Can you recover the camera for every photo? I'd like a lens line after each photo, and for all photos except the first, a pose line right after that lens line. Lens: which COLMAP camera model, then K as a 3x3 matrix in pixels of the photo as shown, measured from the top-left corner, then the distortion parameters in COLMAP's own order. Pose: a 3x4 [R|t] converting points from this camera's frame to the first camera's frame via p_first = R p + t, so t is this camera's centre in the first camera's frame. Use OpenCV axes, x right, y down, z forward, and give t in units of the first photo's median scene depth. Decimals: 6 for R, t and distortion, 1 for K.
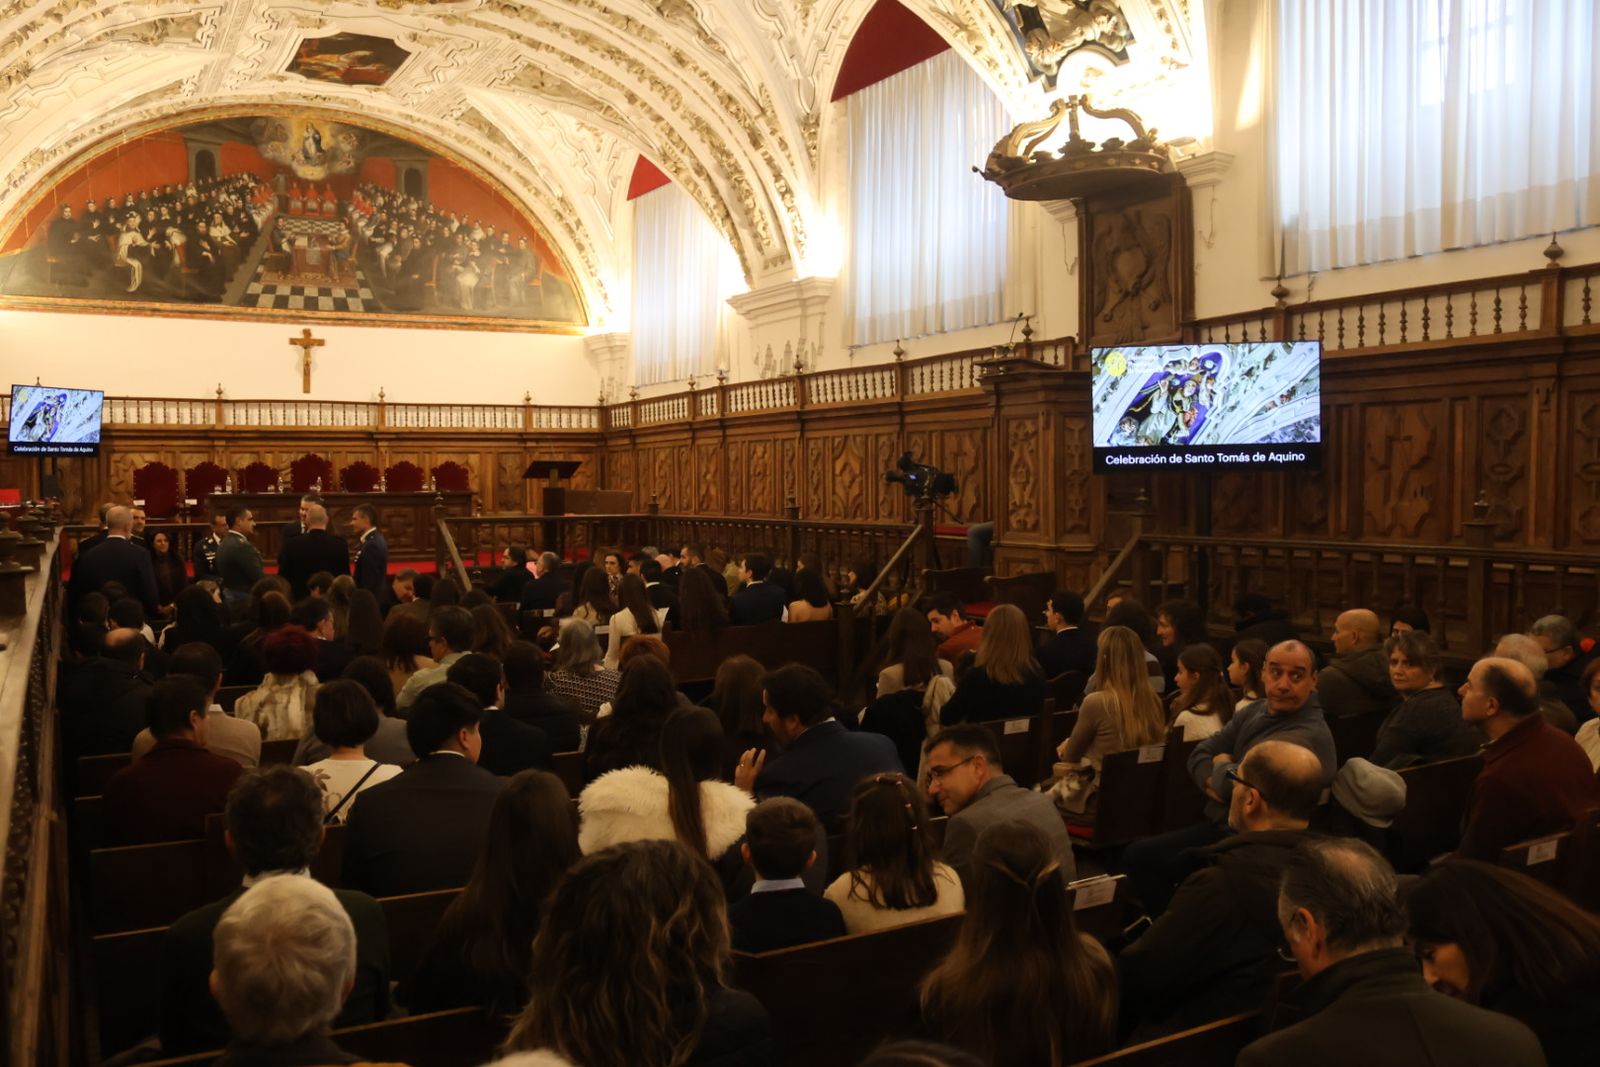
lens RADIAL K [[1350.1, 0, 830.1], [0, 1350.1, 534.0], [0, 0, 1]] dist [-0.182993, 0.158216]
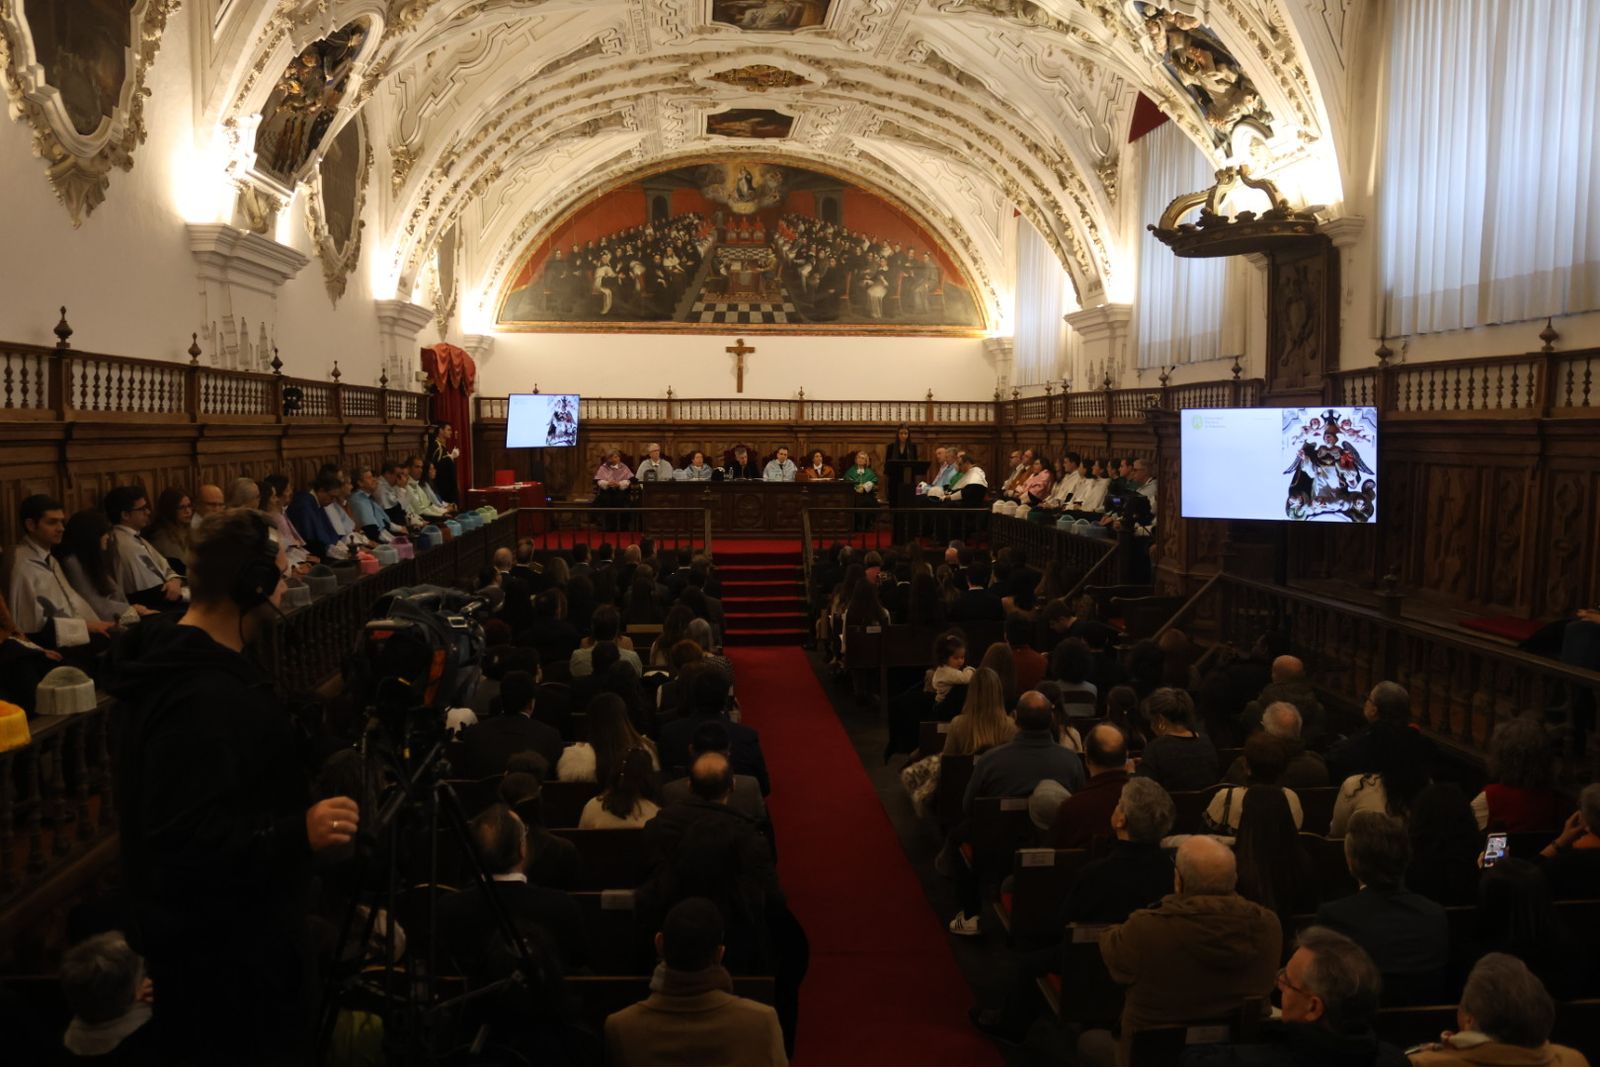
lens RADIAL K [[1379.6, 0, 800.1], [0, 1379.6, 531.9], [0, 0, 1]] dist [-0.146334, 0.013330]
pose [[0.891989, 0.046112, -0.449698, 0.245292], [-0.027571, 0.998481, 0.047697, -0.045122], [0.451215, -0.030147, 0.891906, -0.114134]]
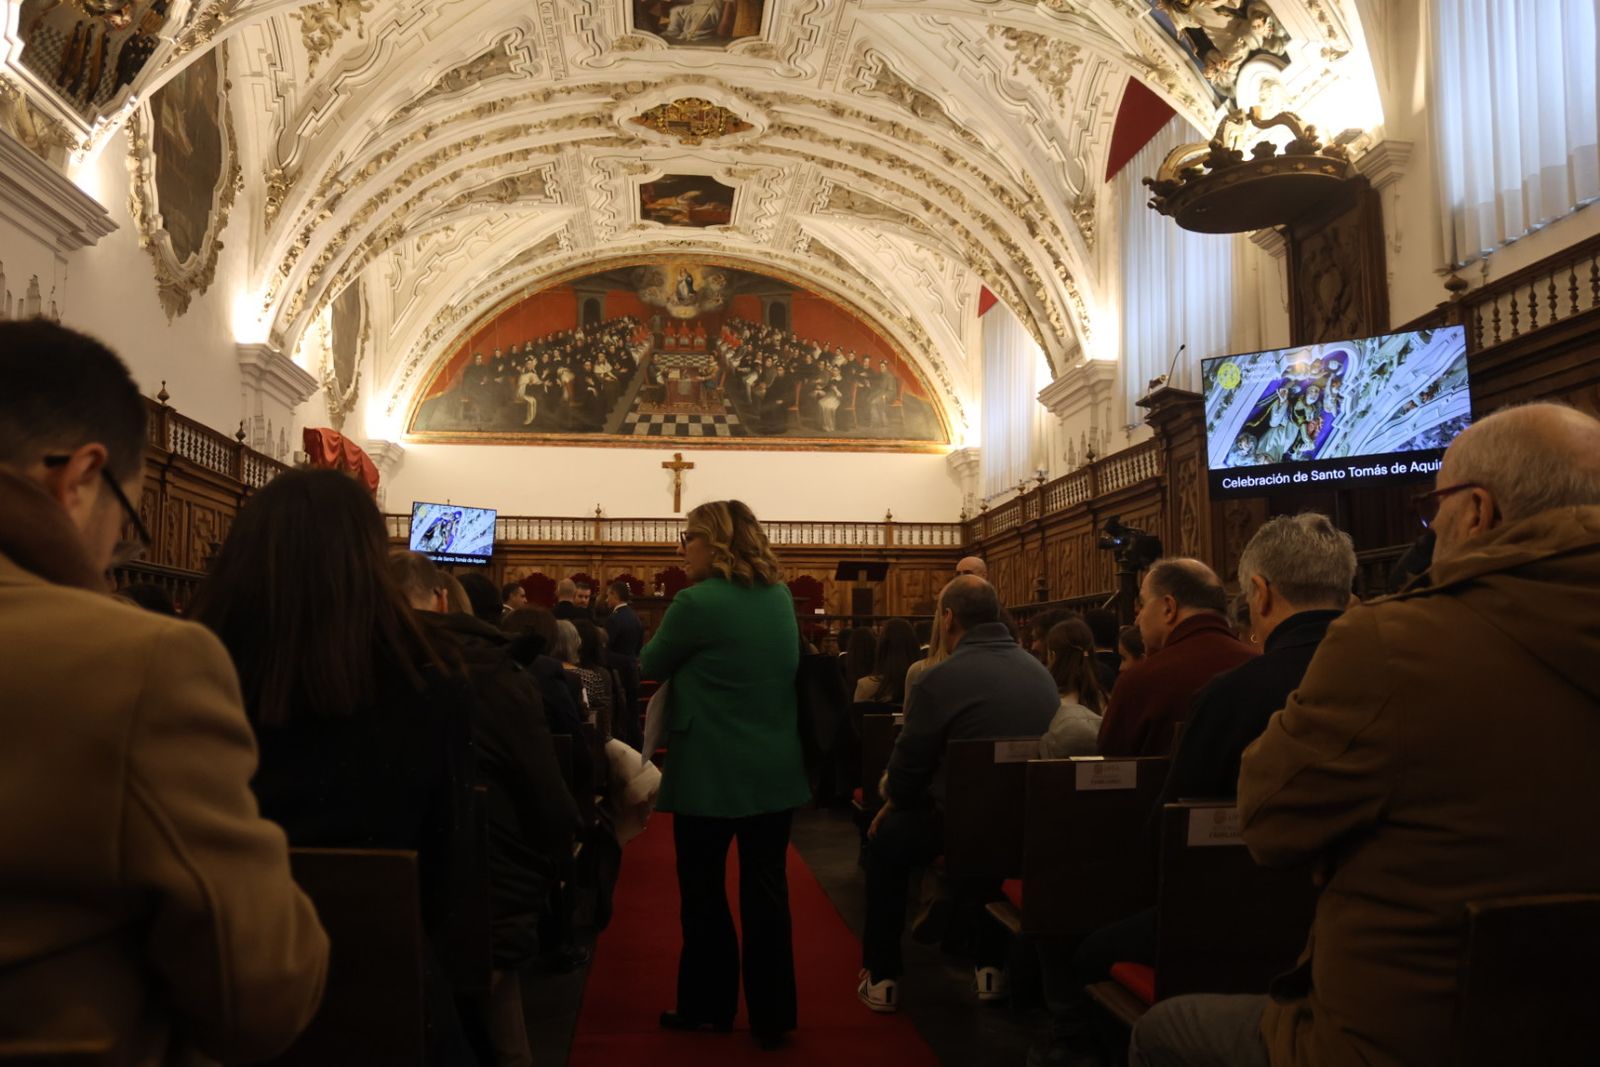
lens RADIAL K [[1350.1, 0, 830.1], [0, 1350.1, 534.0], [0, 0, 1]] dist [-0.182993, 0.158216]
pose [[0.911305, -0.033003, -0.410408, 0.185028], [-0.021567, 0.991587, -0.127629, 0.053343], [0.411168, 0.125161, 0.902926, 0.060979]]
